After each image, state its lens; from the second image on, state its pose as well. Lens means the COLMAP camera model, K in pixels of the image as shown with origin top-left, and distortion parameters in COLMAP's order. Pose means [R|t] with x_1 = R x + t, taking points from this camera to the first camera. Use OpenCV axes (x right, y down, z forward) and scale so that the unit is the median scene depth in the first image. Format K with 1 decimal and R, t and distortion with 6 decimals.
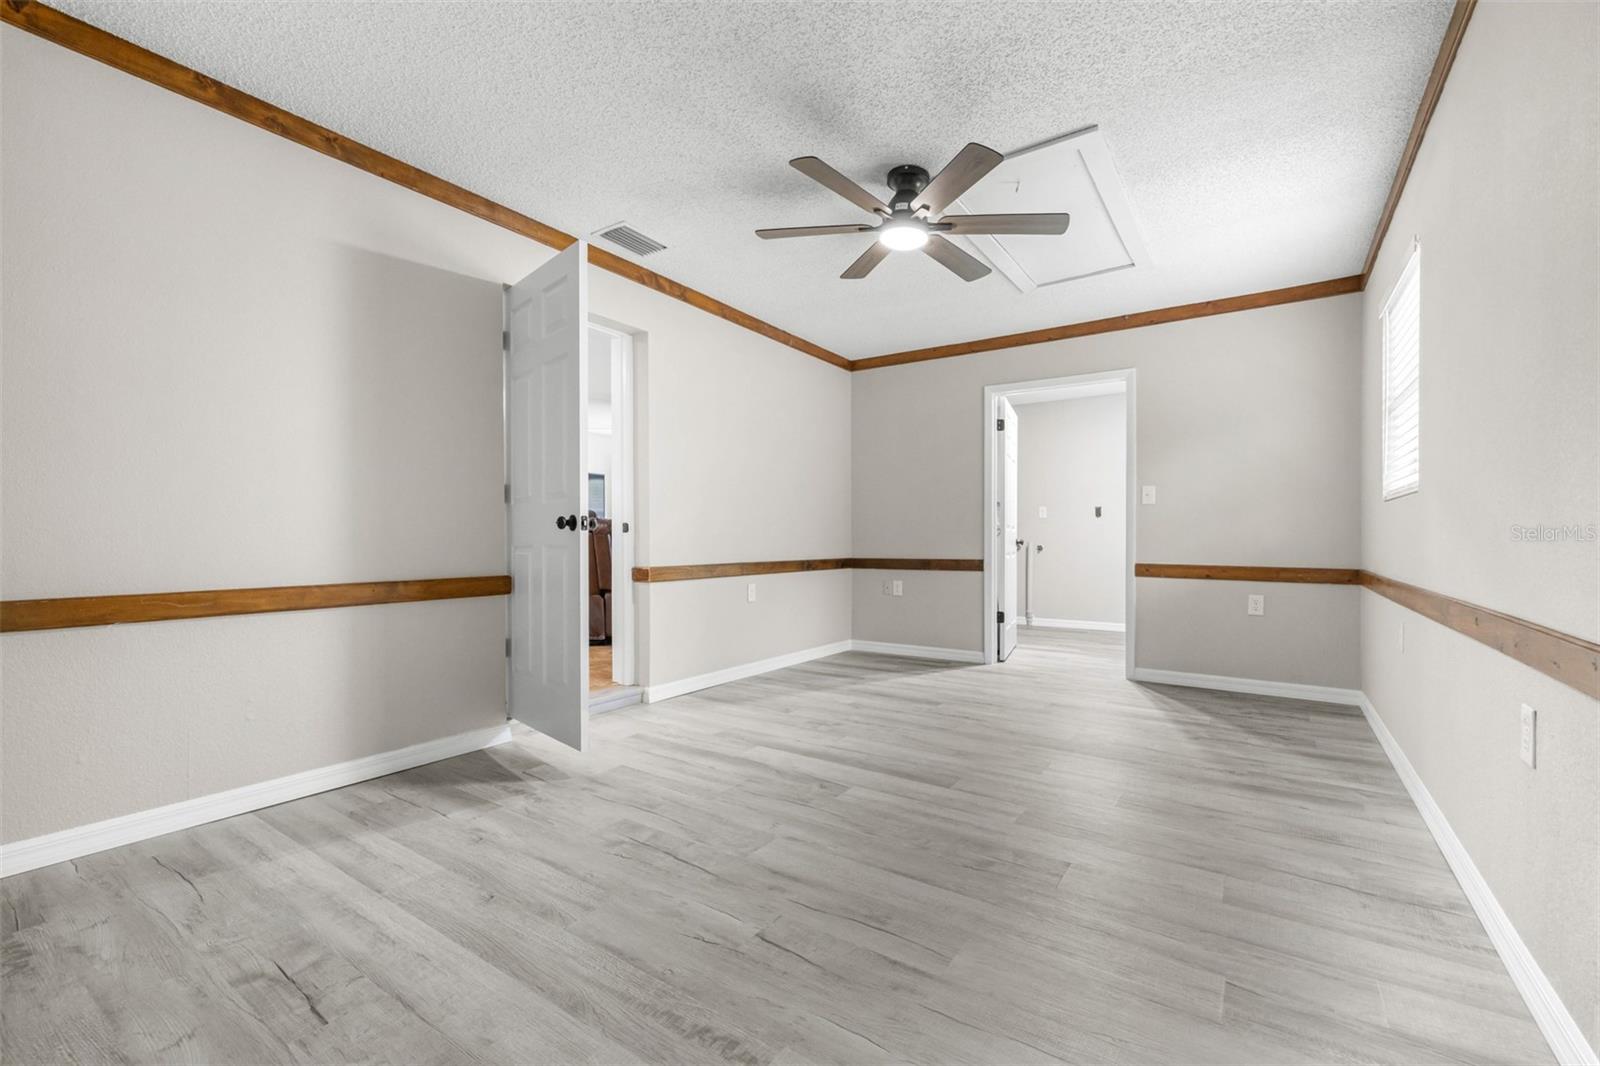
lens RADIAL K [[685.4, 0, 802.0], [0, 685.4, 542.7], [0, 0, 1]] dist [0.000948, 0.000194]
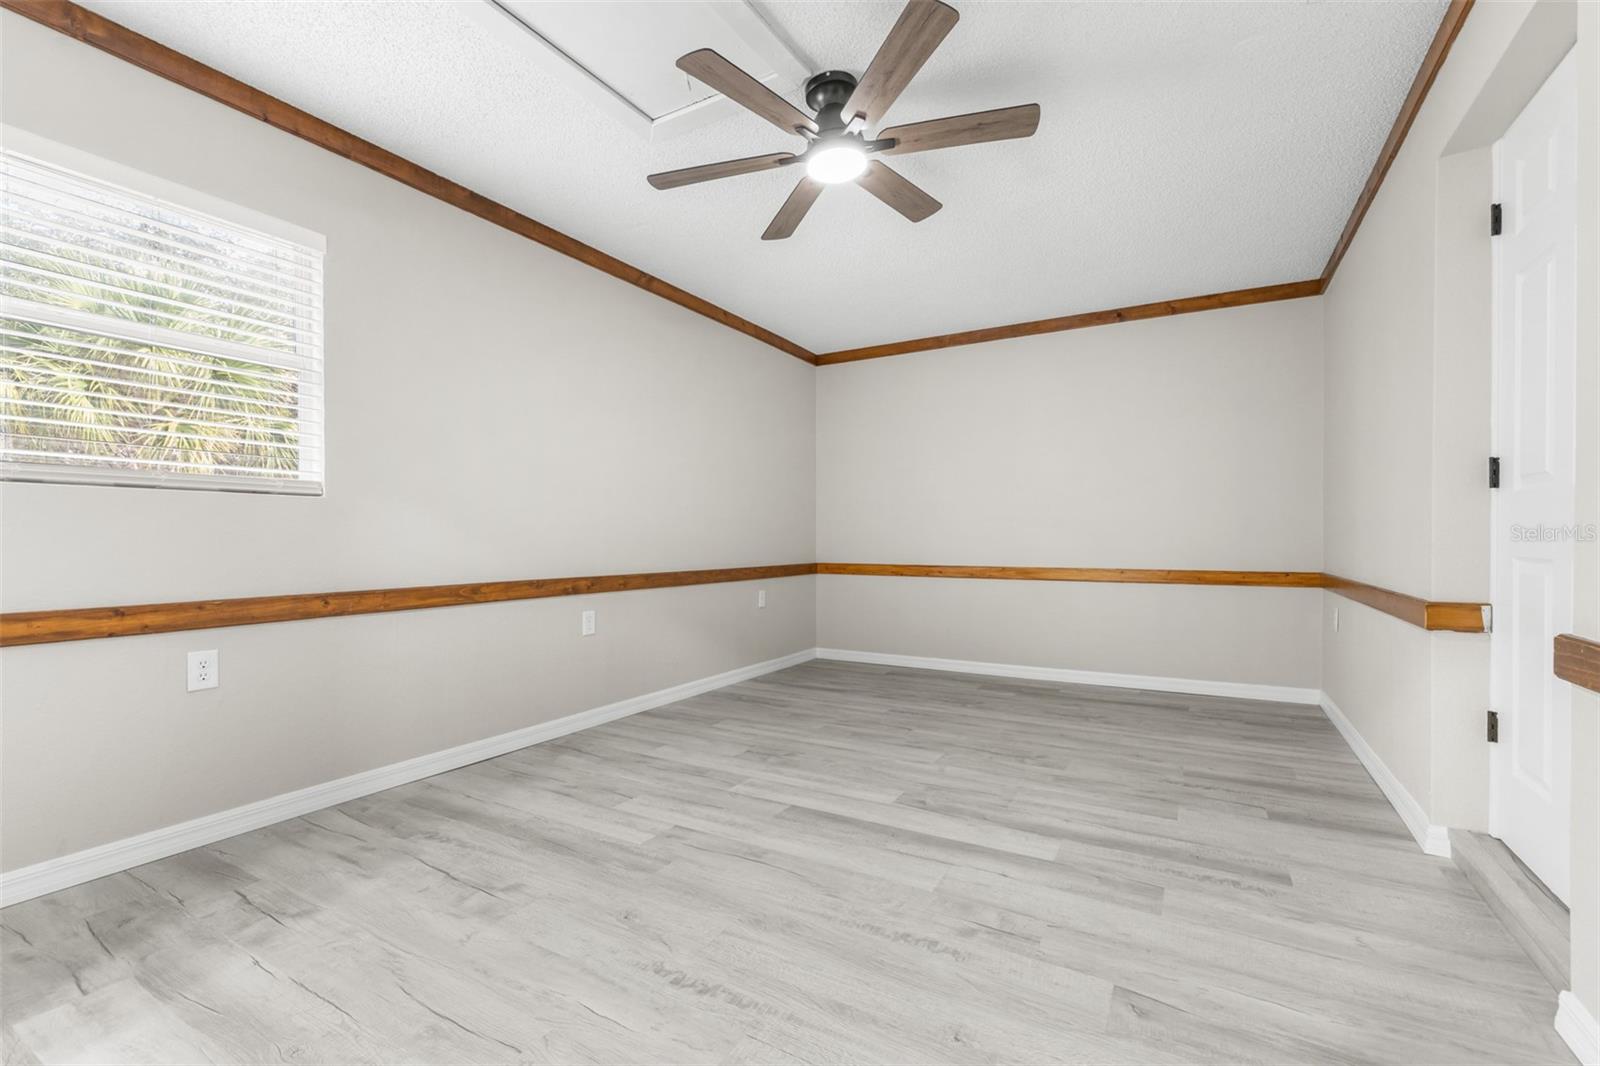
lens RADIAL K [[685.4, 0, 802.0], [0, 685.4, 542.7], [0, 0, 1]] dist [0.000948, 0.000194]
pose [[-0.997431, -0.000010, -0.071638, 0.279212], [-0.000828, 0.999935, 0.011388, -0.019866], [0.071633, 0.011418, -0.997366, 2.025619]]
